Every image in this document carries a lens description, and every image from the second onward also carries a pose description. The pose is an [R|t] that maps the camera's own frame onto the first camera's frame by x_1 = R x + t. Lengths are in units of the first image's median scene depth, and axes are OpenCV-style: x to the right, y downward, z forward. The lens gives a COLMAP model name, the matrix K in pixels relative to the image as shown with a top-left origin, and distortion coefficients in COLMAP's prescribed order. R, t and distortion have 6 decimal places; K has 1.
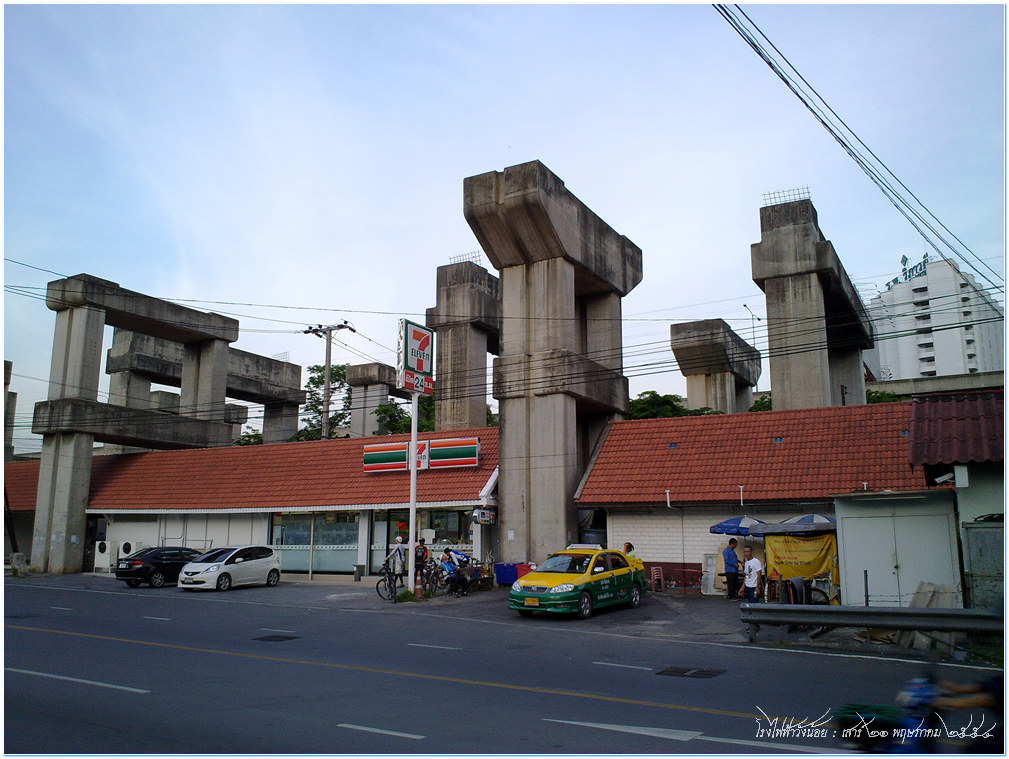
lens RADIAL K [[829.1, 0, 504.5], [0, 829.1, 379.5], [0, 0, 1]] dist [-0.007044, -0.001120]
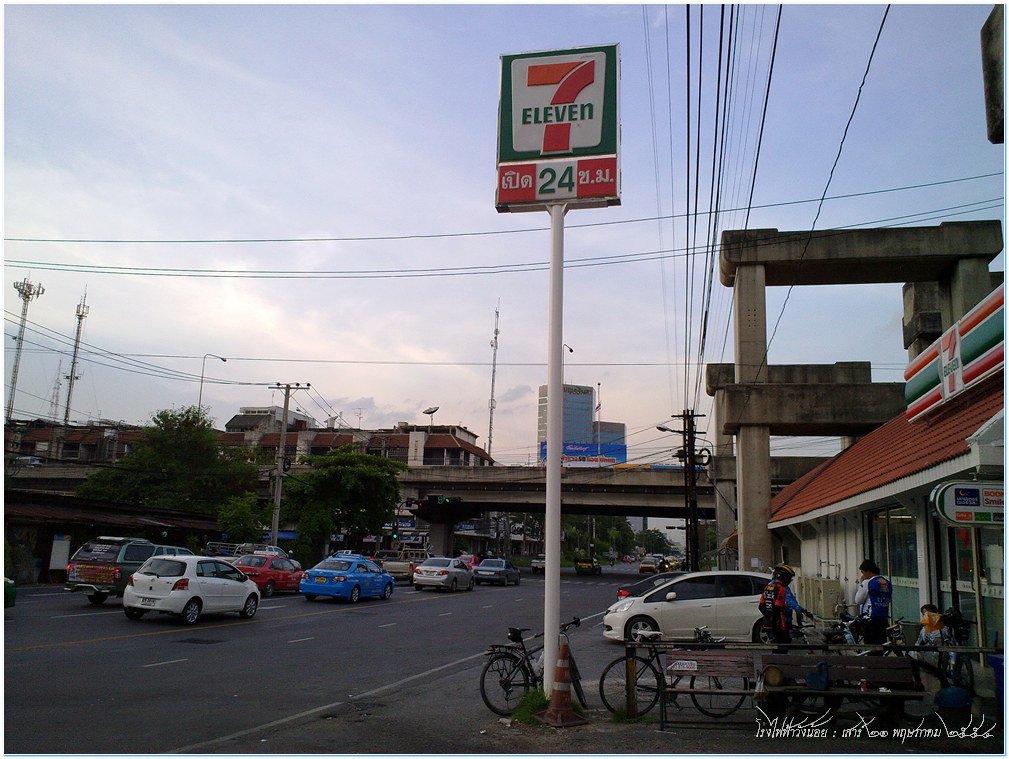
lens RADIAL K [[829.1, 0, 504.5], [0, 829.1, 379.5], [0, 0, 1]] dist [-0.007044, -0.001120]
pose [[0.271246, -0.181081, -0.945323, 0.208481], [0.138590, 0.979257, -0.147815, 0.126806], [0.952480, -0.090918, 0.290715, 0.670313]]
